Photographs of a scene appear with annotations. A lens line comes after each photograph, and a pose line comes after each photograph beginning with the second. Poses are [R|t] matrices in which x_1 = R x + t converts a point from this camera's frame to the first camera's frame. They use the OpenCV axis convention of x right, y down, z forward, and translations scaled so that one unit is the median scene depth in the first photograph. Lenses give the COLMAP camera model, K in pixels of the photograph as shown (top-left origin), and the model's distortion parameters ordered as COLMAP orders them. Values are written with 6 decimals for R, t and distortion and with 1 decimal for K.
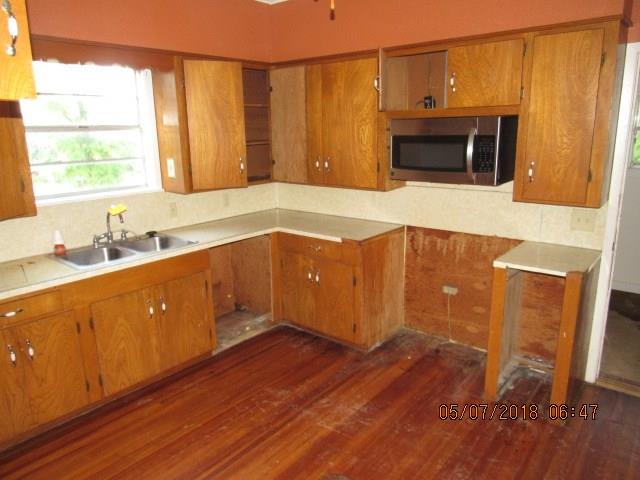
lens RADIAL K [[458.4, 0, 320.0], [0, 458.4, 240.0], [0, 0, 1]] dist [-0.005029, -0.000903]
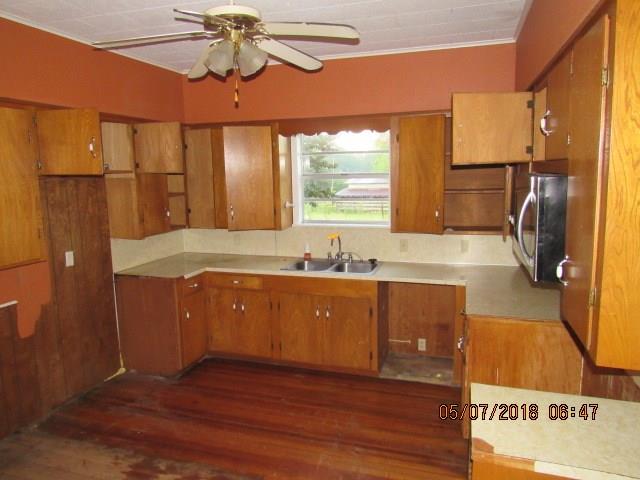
lens RADIAL K [[458.4, 0, 320.0], [0, 458.4, 240.0], [0, 0, 1]] dist [-0.005029, -0.000903]
pose [[0.381454, 0.148482, -0.912385, 0.796899], [-0.204177, 0.976171, 0.073499, -0.149032], [0.901557, 0.158252, 0.402681, 0.429788]]
